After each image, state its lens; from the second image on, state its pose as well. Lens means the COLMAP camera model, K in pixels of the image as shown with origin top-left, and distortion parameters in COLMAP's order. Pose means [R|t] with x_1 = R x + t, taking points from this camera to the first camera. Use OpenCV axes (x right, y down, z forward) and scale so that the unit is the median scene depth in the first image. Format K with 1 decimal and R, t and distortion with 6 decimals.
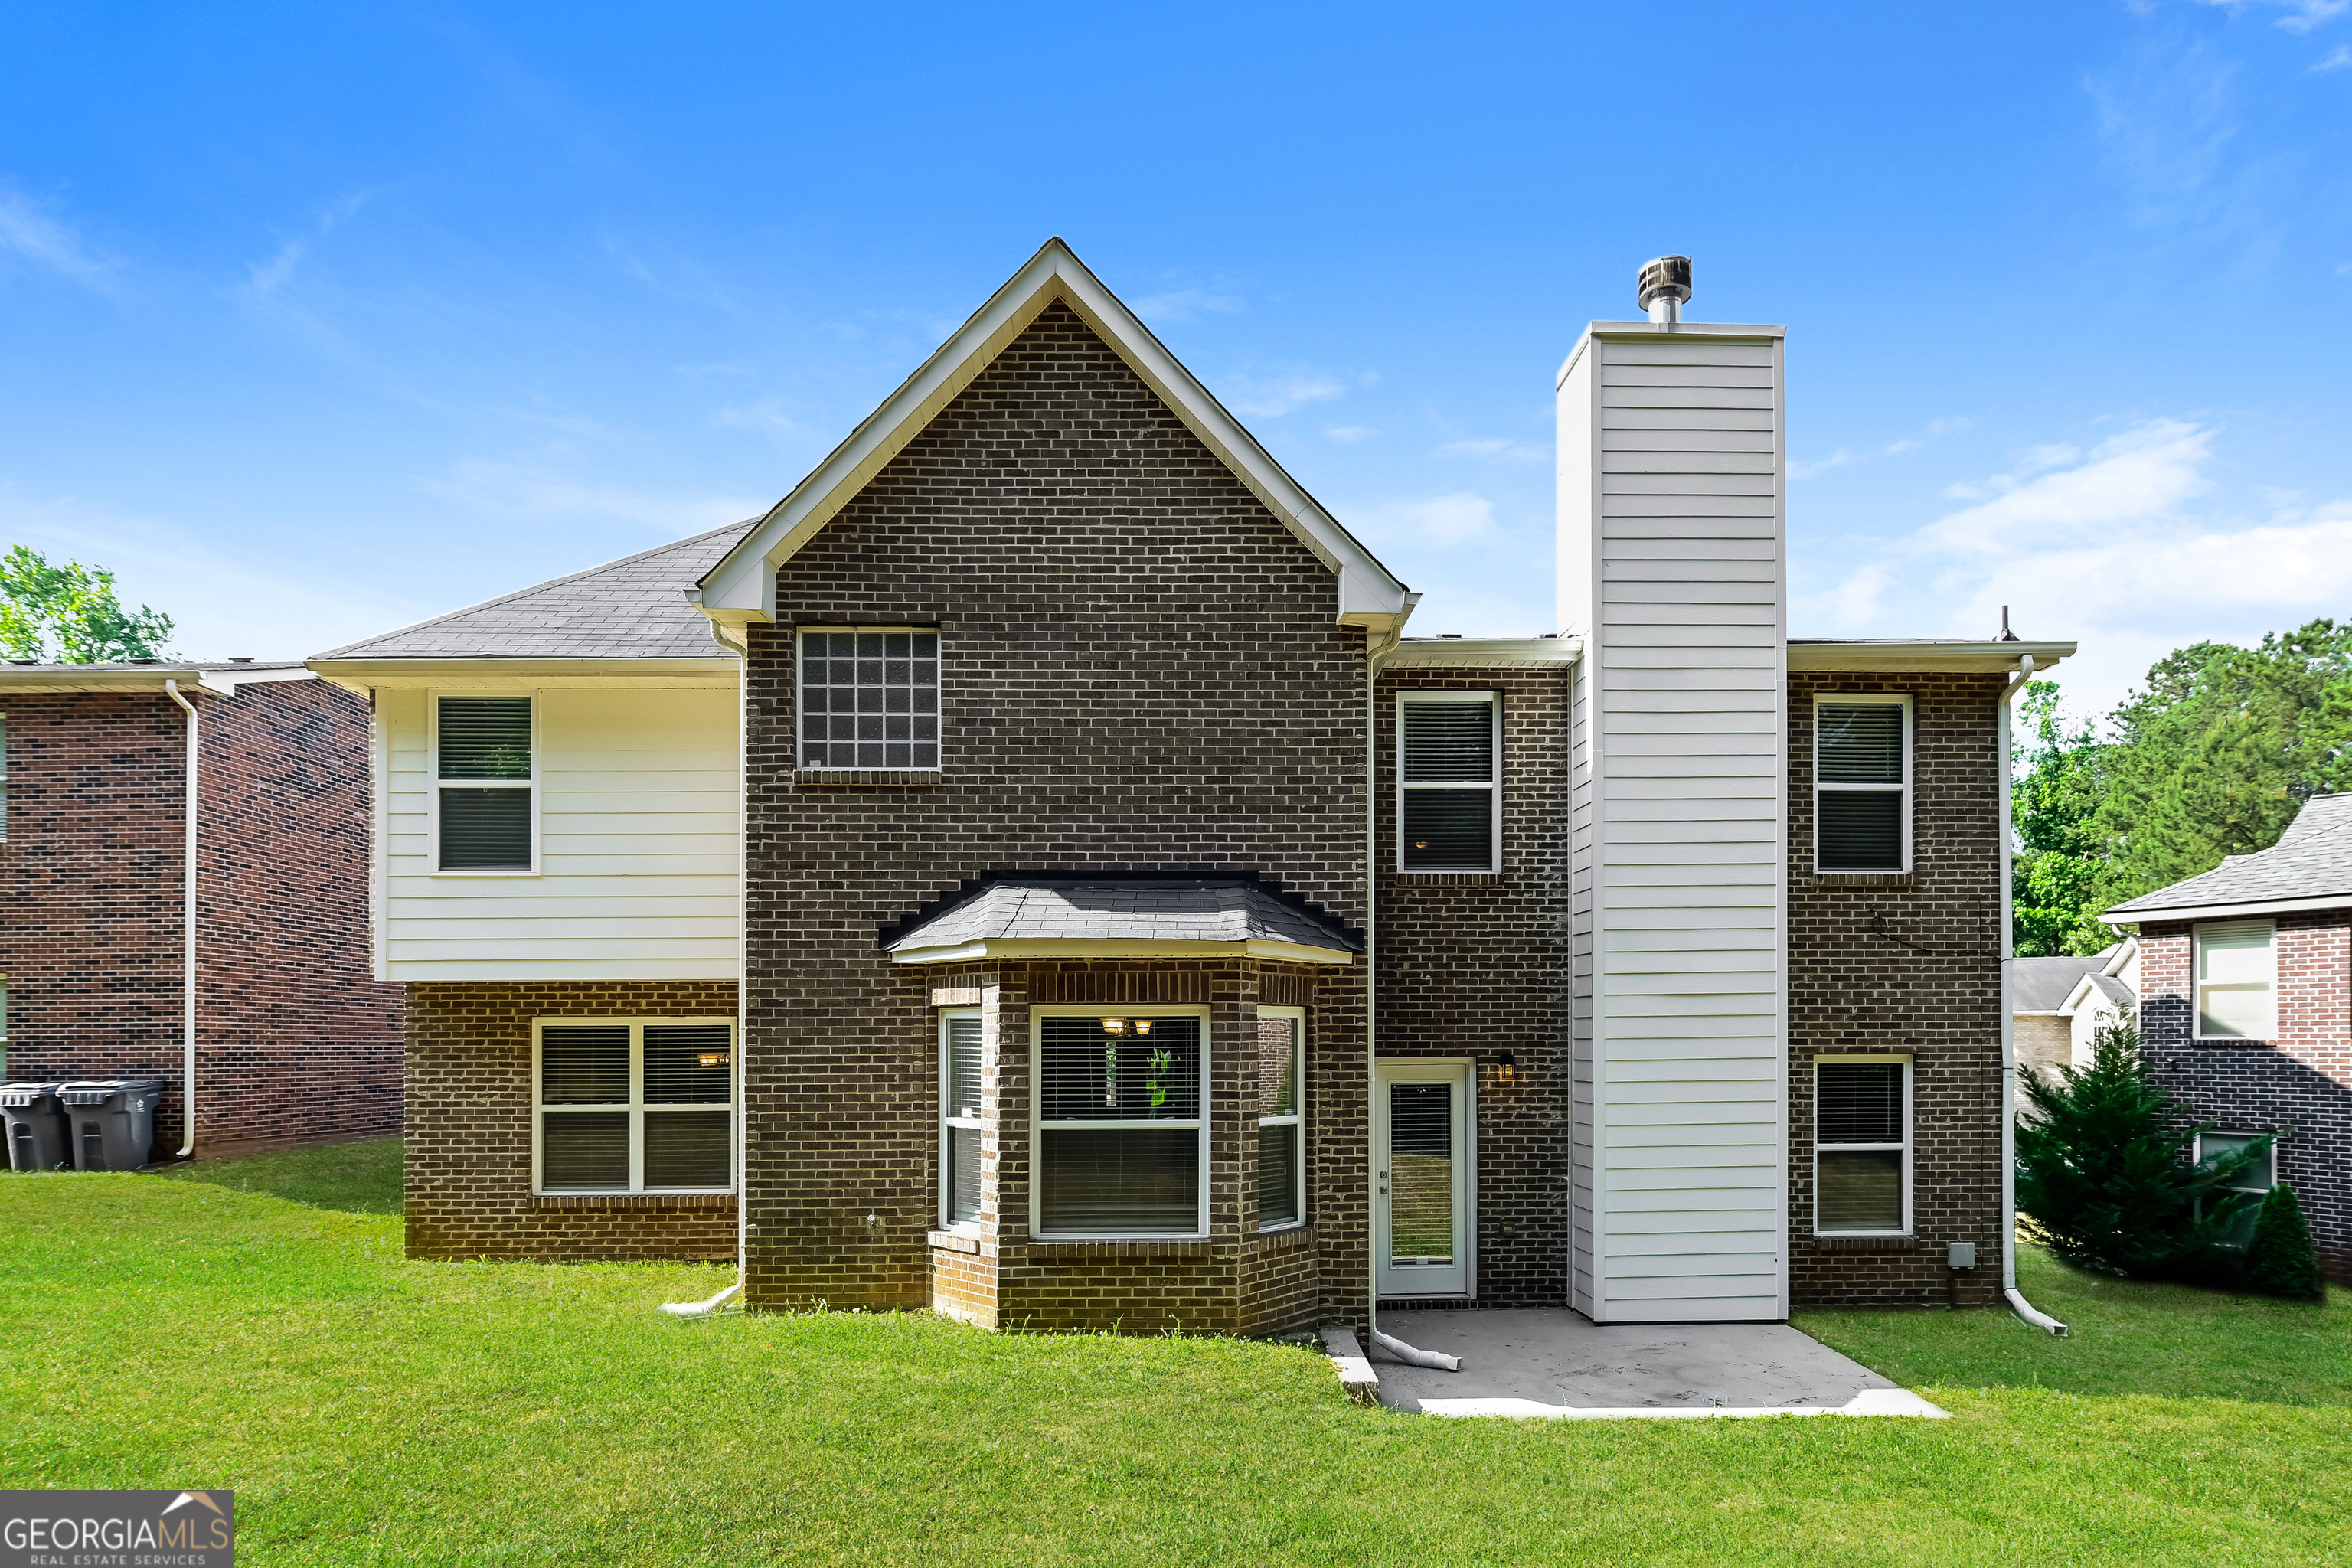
lens RADIAL K [[1108.6, 0, 1175.9], [0, 1108.6, 1034.4], [0, 0, 1]] dist [0.000816, 0.000023]
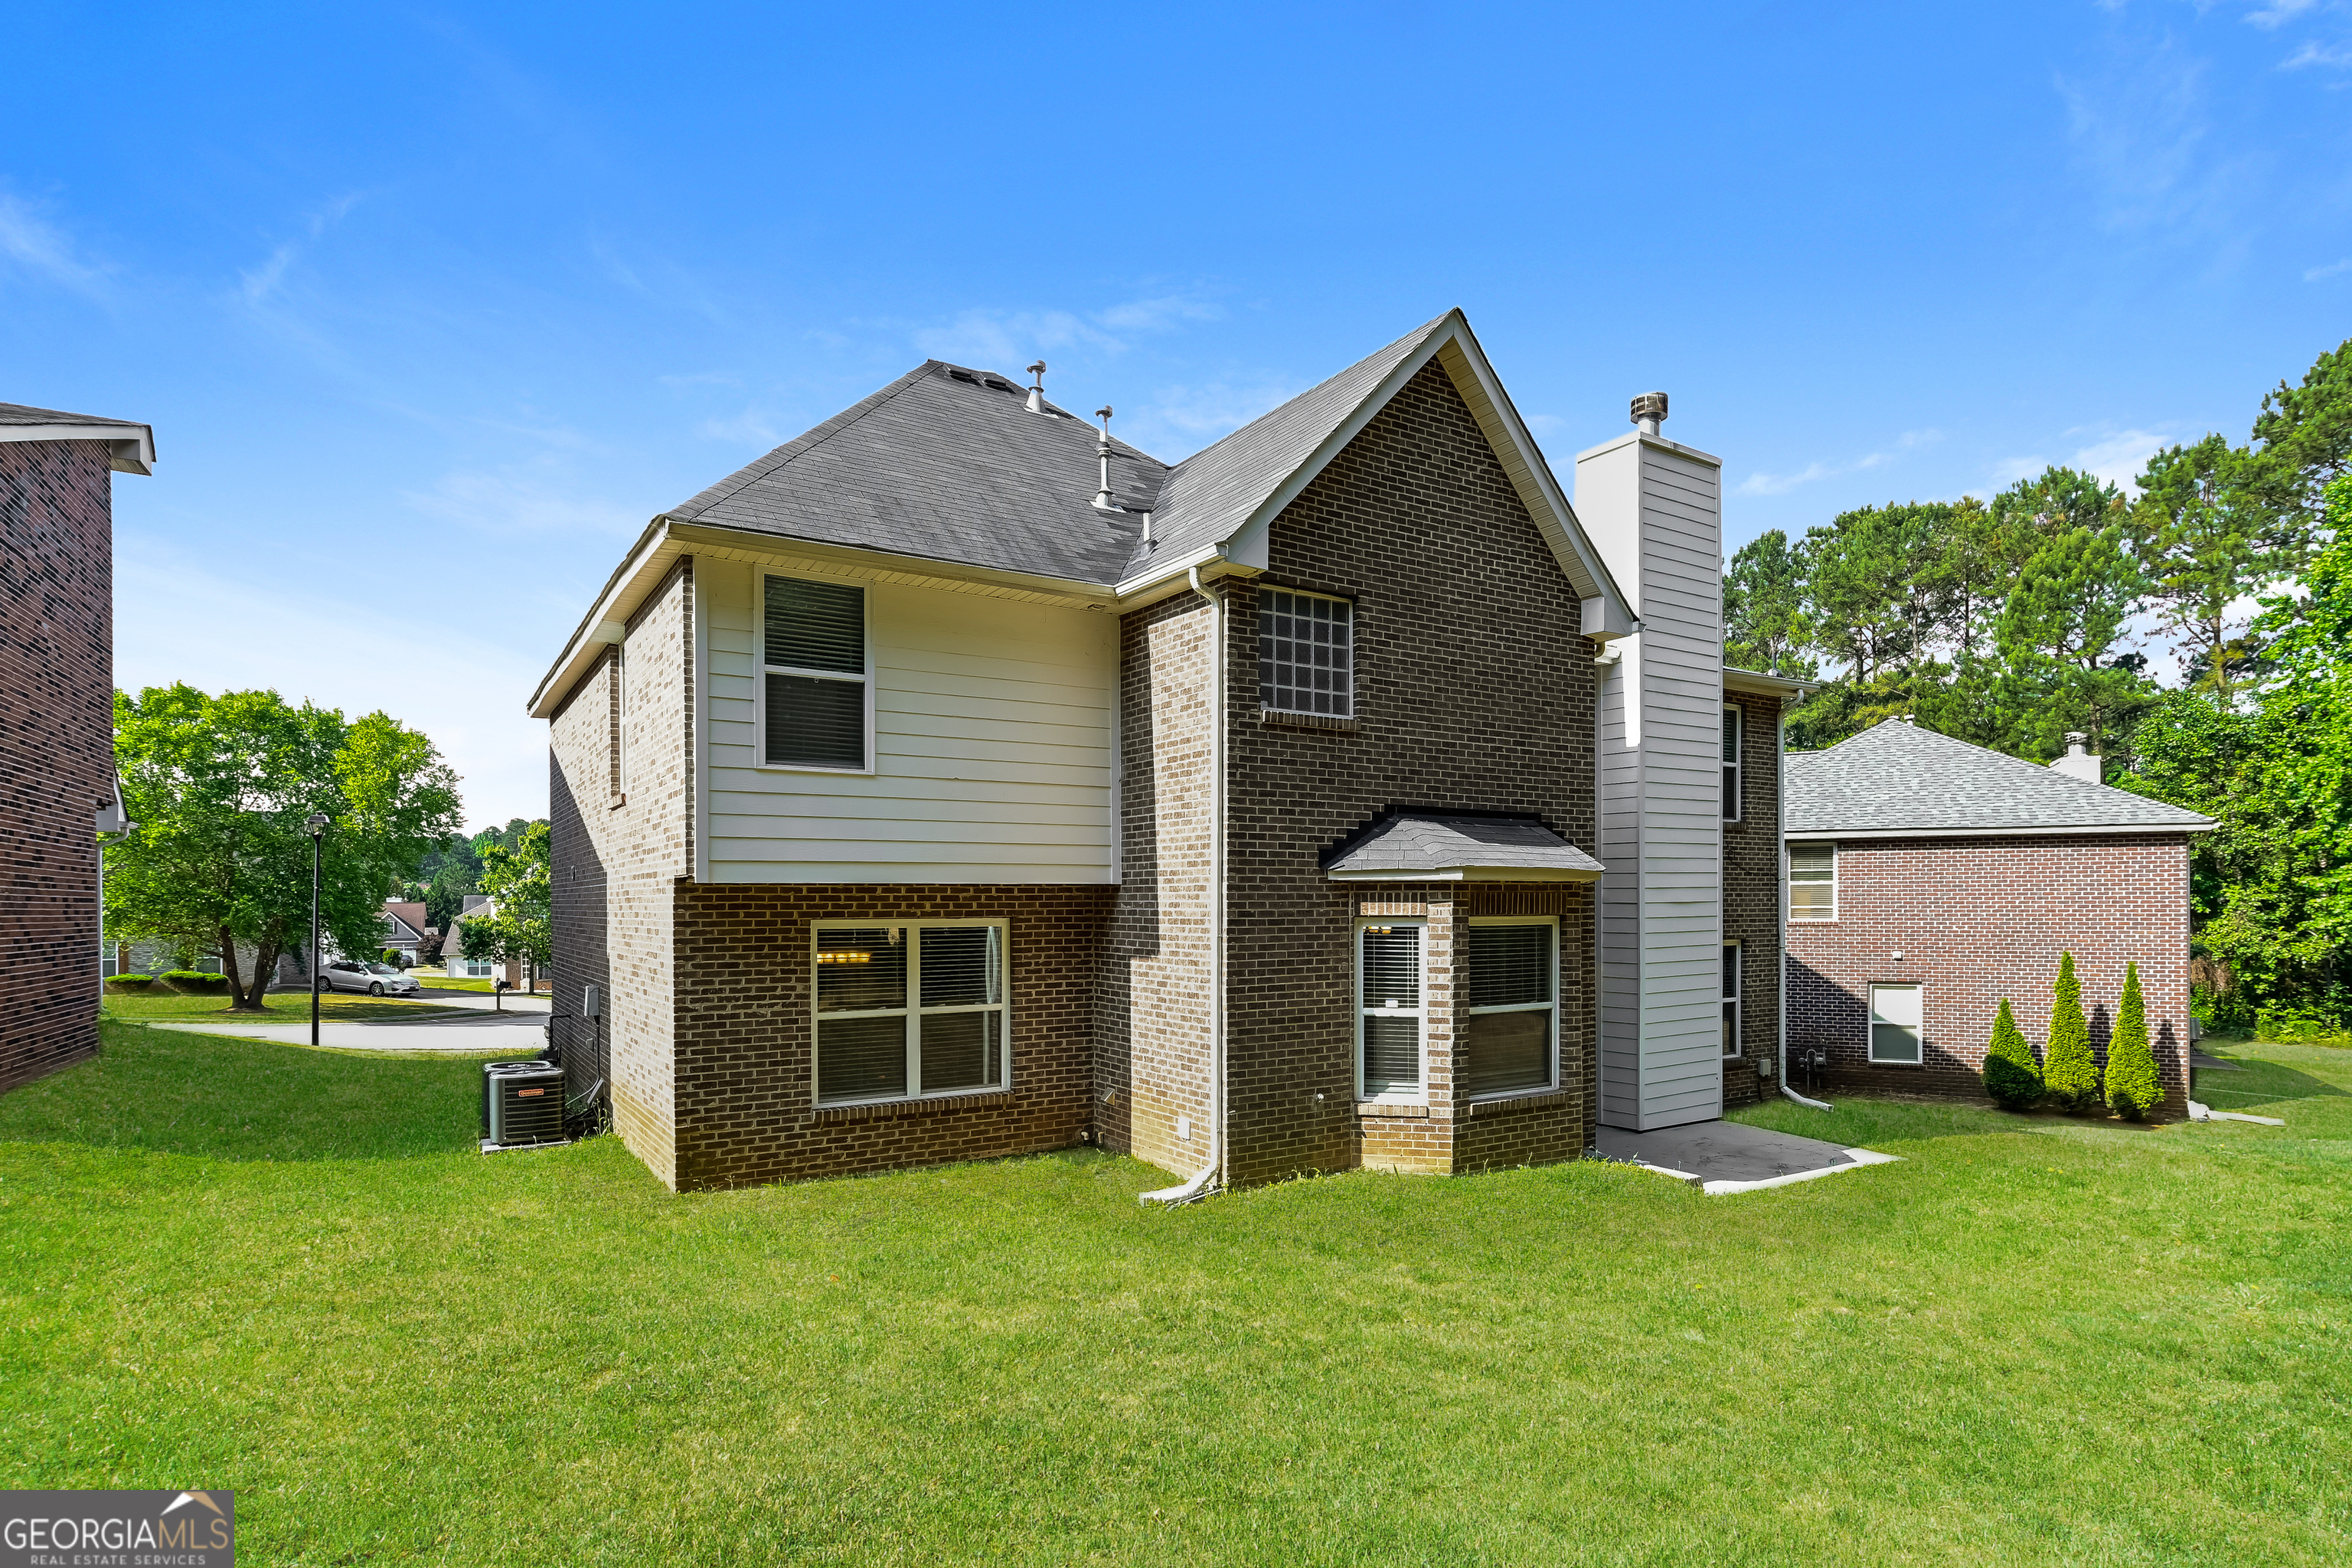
lens RADIAL K [[1071.1, 0, 1175.1], [0, 1071.1, 912.1], [0, 0, 1]] dist [-0.002077, -0.000141]
pose [[0.884041, -0.001278, 0.467407, -0.792055], [-0.002139, 0.999975, 0.006778, -0.031652], [-0.467404, -0.006992, 0.884016, 0.056456]]
